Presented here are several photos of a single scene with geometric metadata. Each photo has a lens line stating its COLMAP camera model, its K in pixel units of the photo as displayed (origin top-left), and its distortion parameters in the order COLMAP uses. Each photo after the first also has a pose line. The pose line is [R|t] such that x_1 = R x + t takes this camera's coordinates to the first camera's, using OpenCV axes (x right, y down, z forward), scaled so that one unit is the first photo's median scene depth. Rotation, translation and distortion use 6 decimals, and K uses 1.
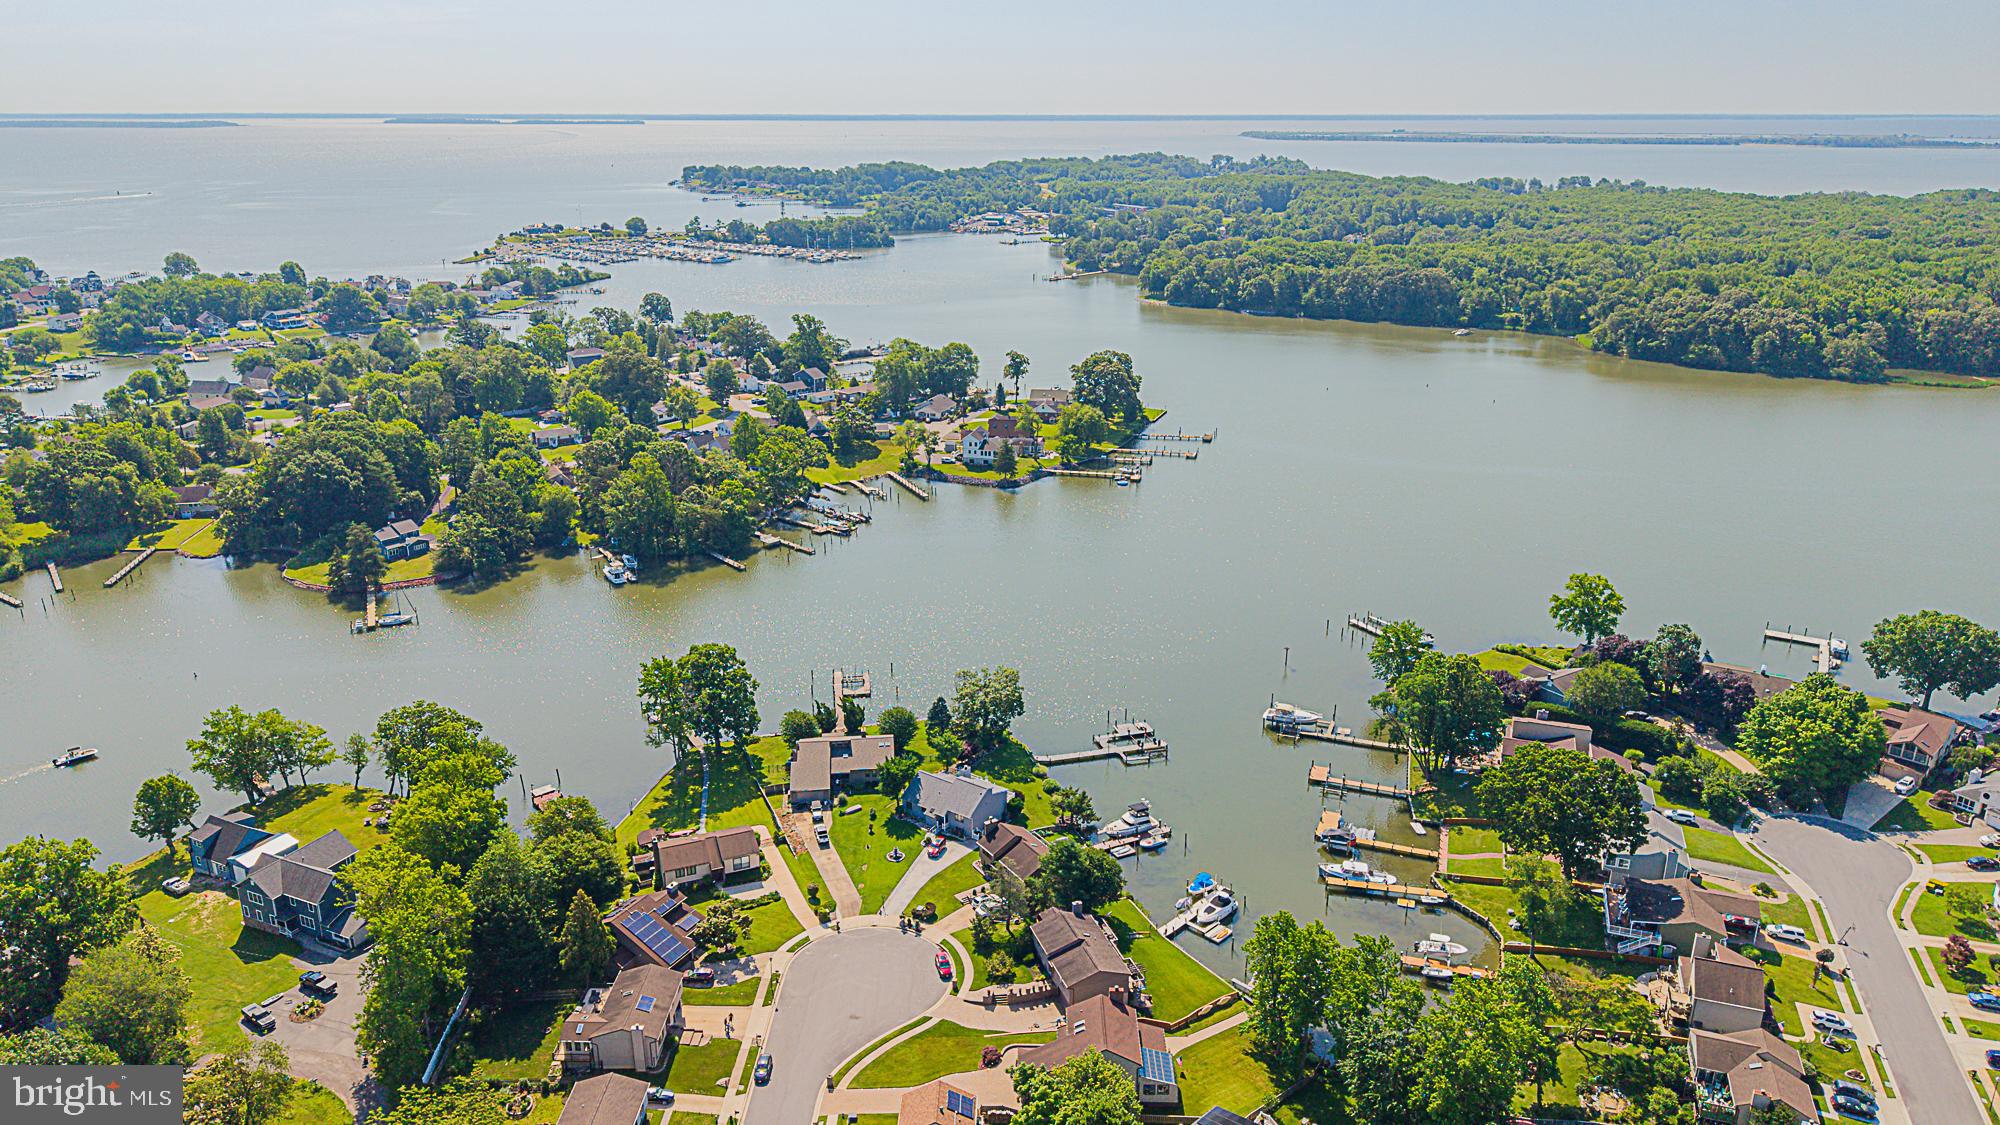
lens RADIAL K [[1348.8, 0, 989.6], [0, 1348.8, 551.6], [0, 0, 1]] dist [0.046963, -0.063054]
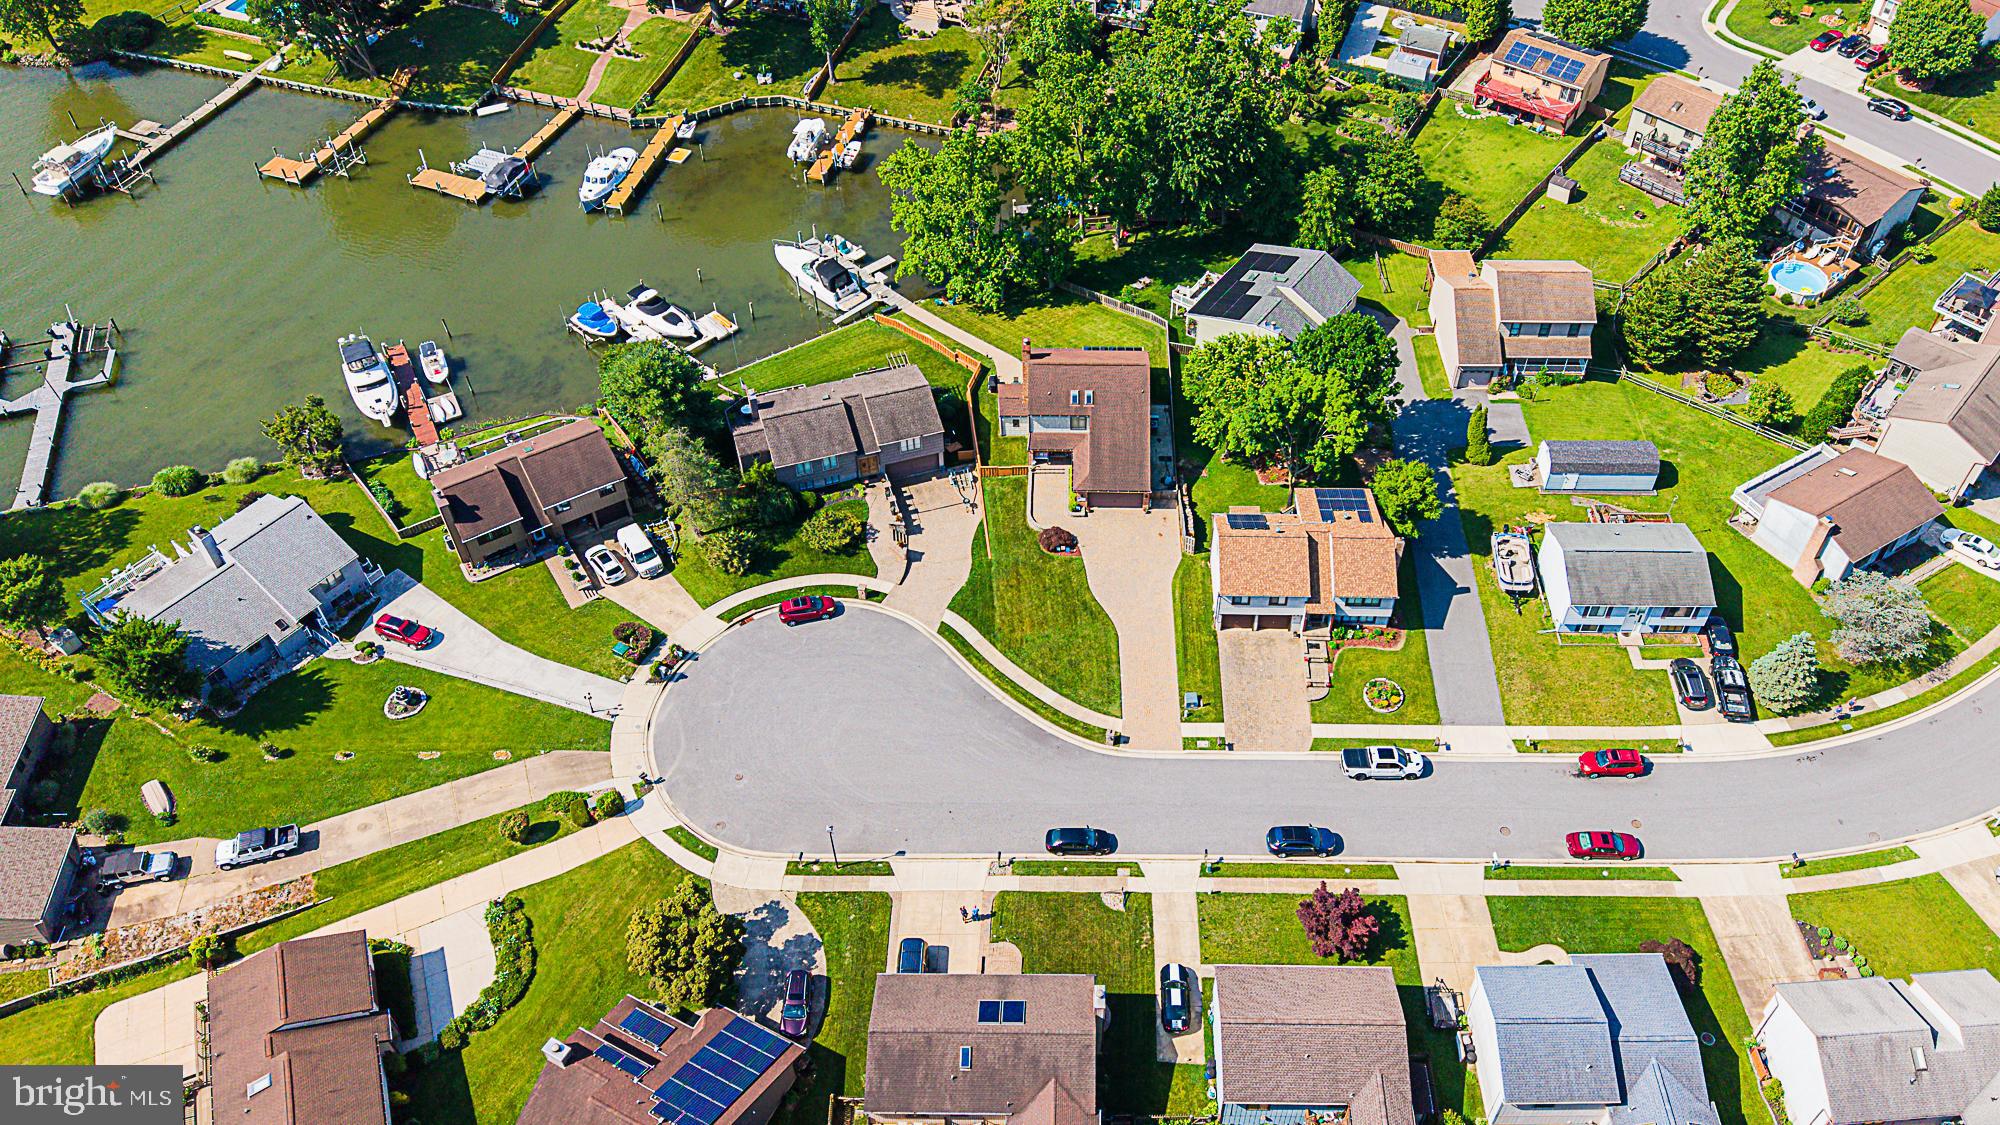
lens RADIAL K [[1486.8, 0, 1085.2], [0, 1486.8, 561.7], [0, 0, 1]] dist [0.071335, -0.087156]
pose [[-0.027764, -0.733752, 0.678850, -0.356453], [0.298045, 0.642147, 0.706270, -0.091219], [-0.954148, 0.221937, 0.200862, 0.604789]]
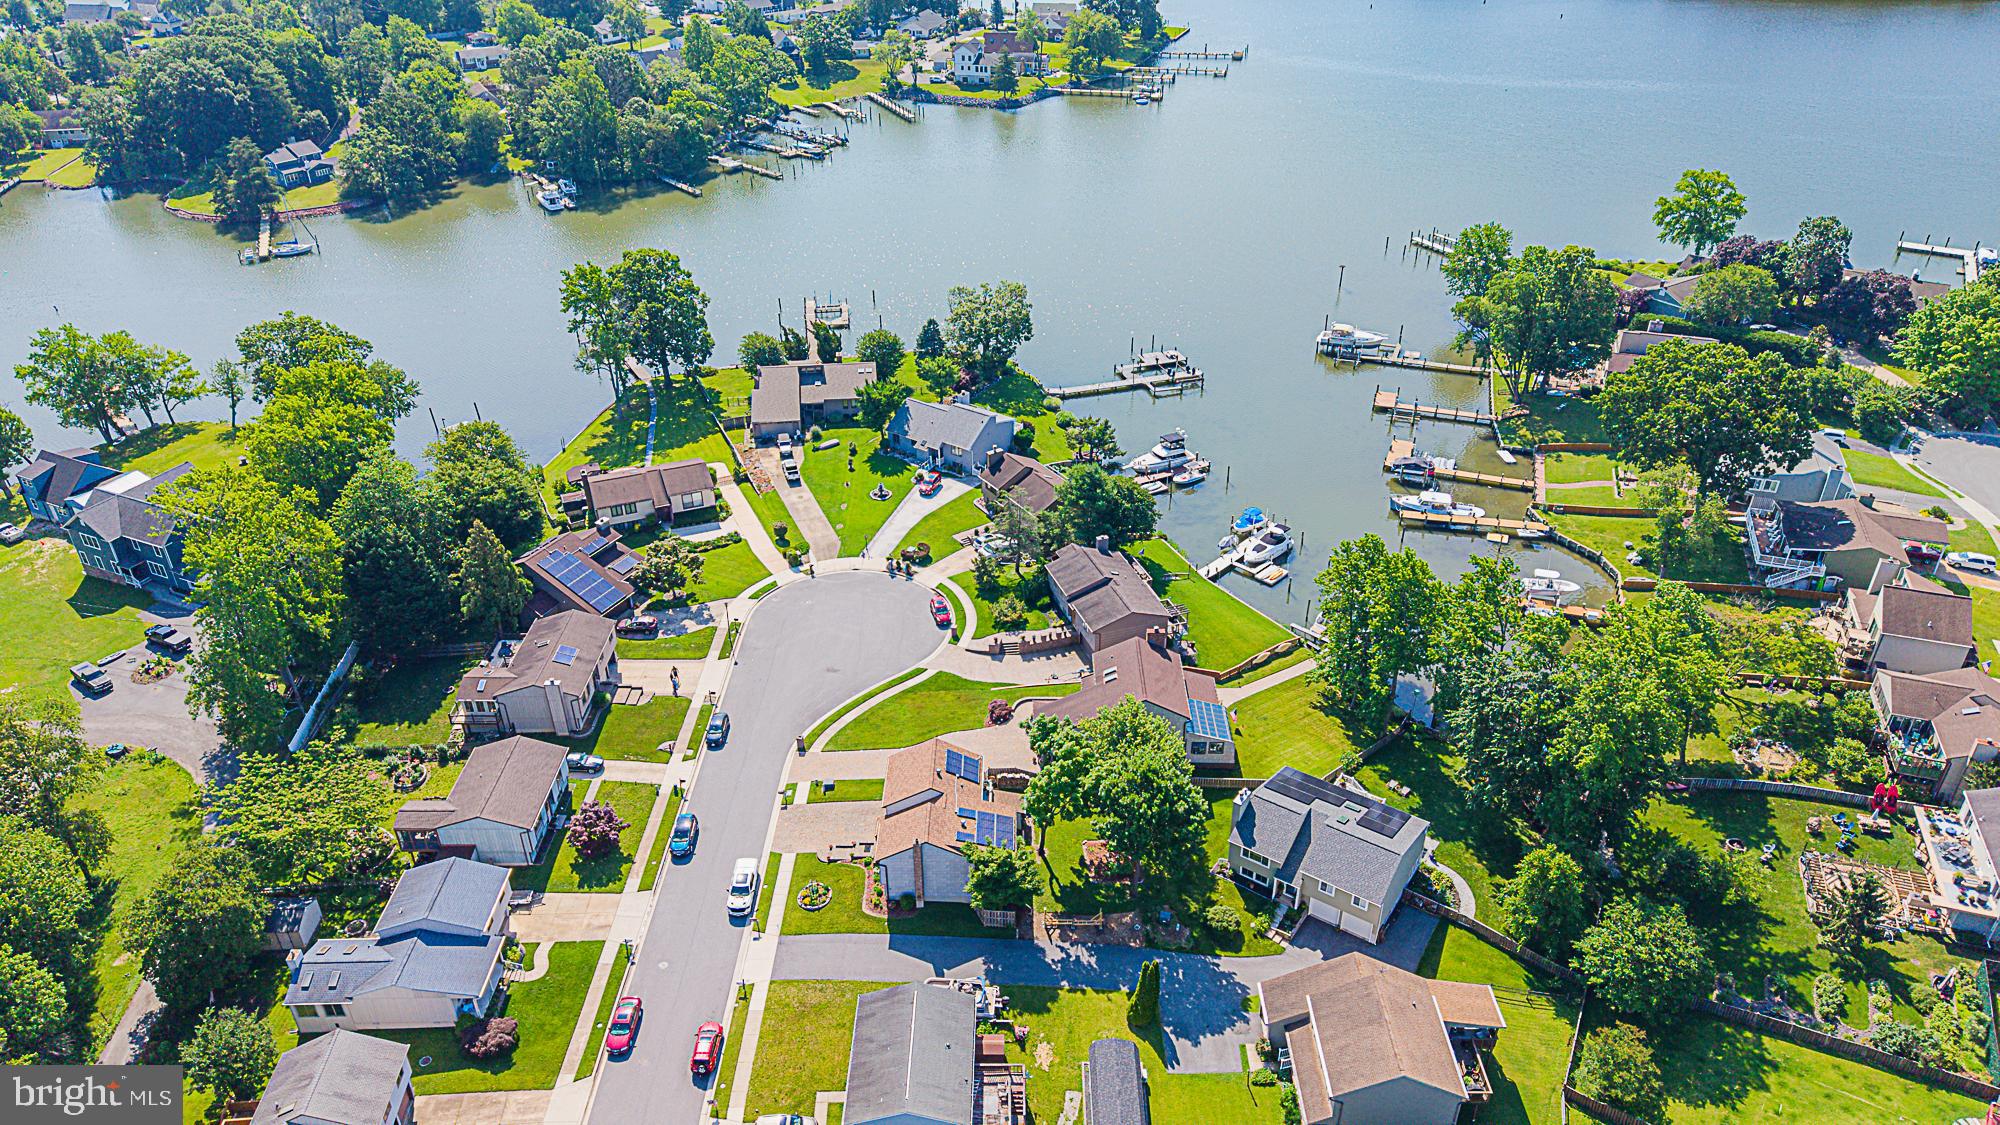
lens RADIAL K [[1348.8, 0, 989.6], [0, 1348.8, 551.6], [0, 0, 1]] dist [0.046963, -0.063054]
pose [[0.999939, -0.011032, 0.000222, -0.002882], [0.010718, 0.975898, 0.217964, 0.074257], [-0.002622, -0.217948, 0.975957, 0.170642]]
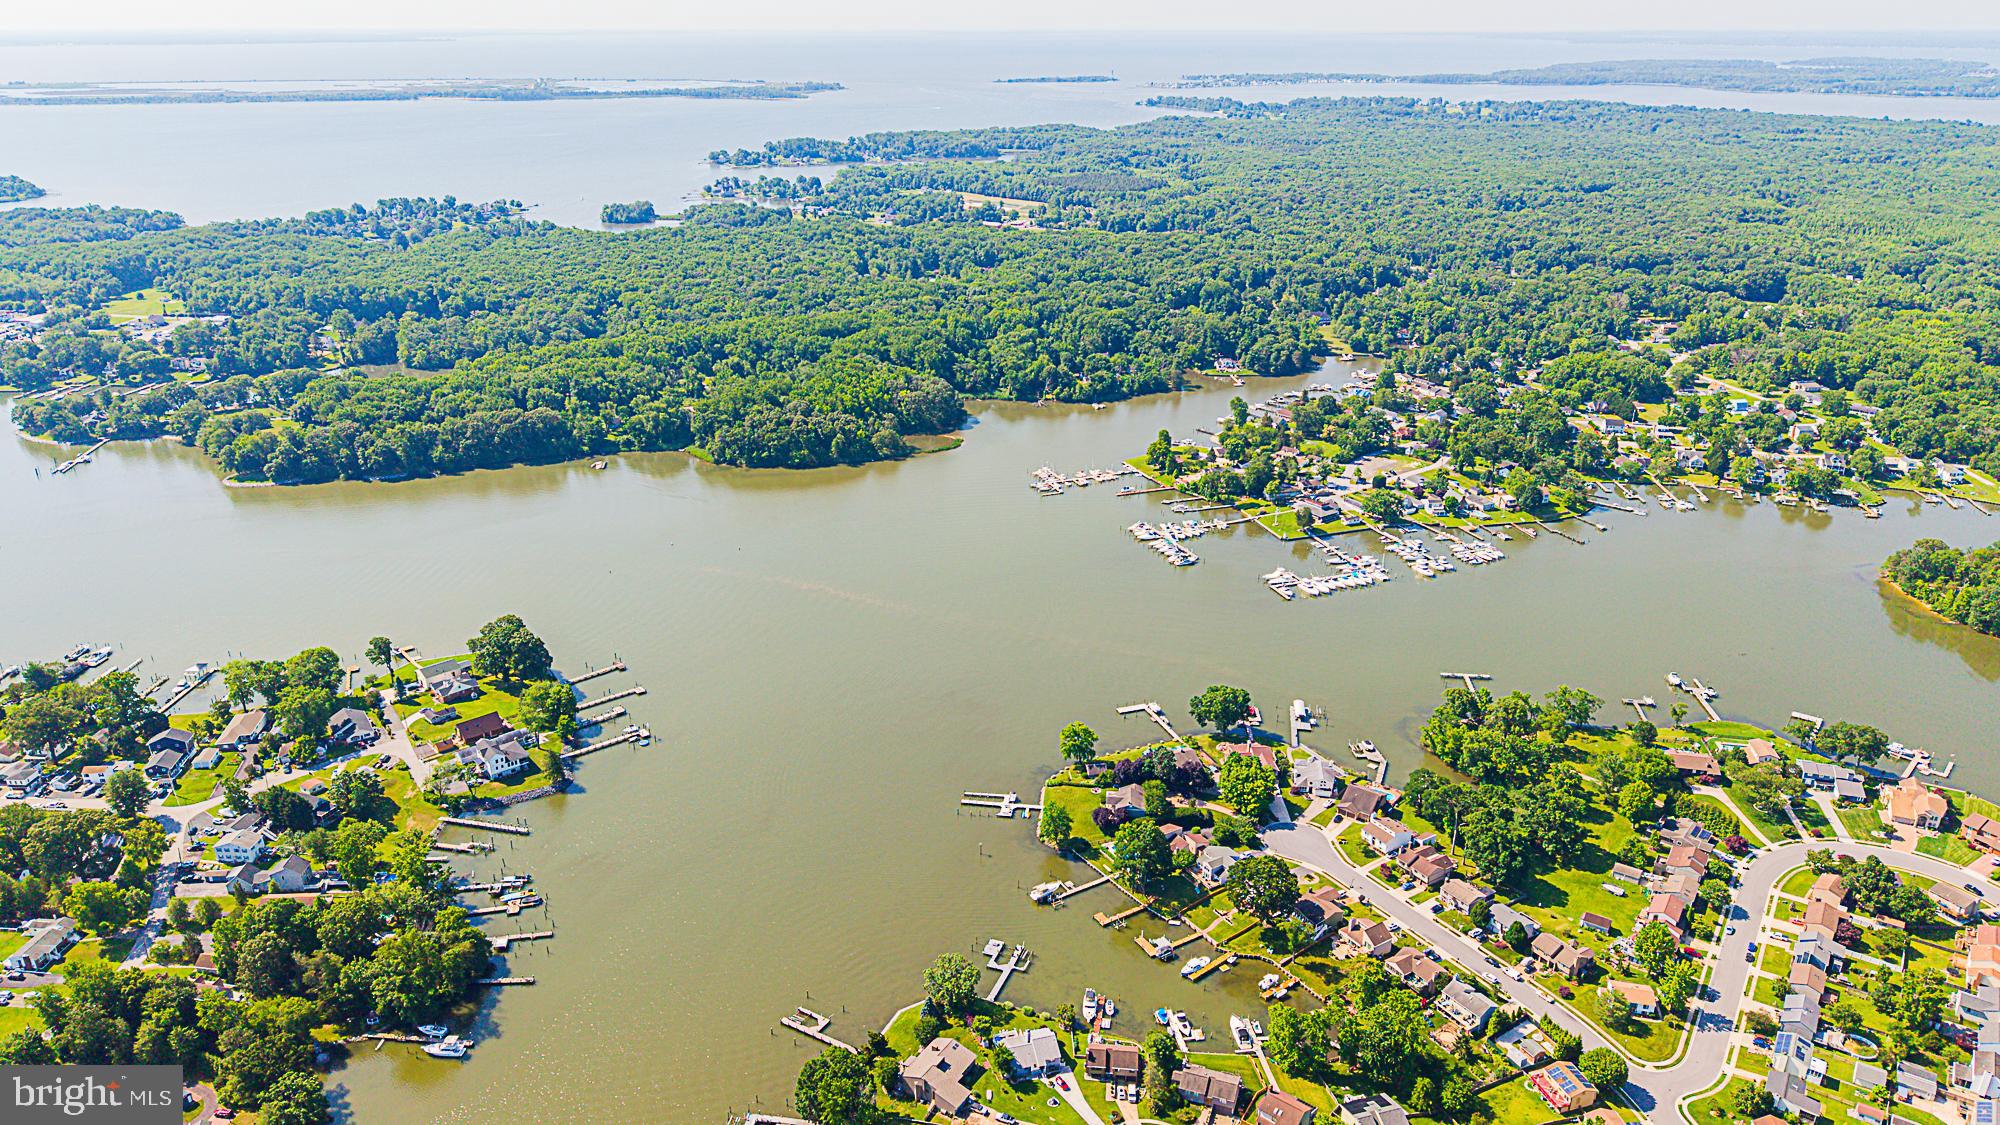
lens RADIAL K [[1382.7, 0, 994.5], [0, 1382.7, 511.9], [0, 0, 1]] dist [0.098860, -0.202022]
pose [[0.606890, -0.267646, 0.748365, -1.081775], [0.242129, 0.959096, 0.146657, -0.659535], [-0.757006, 0.092196, 0.646871, -0.095190]]
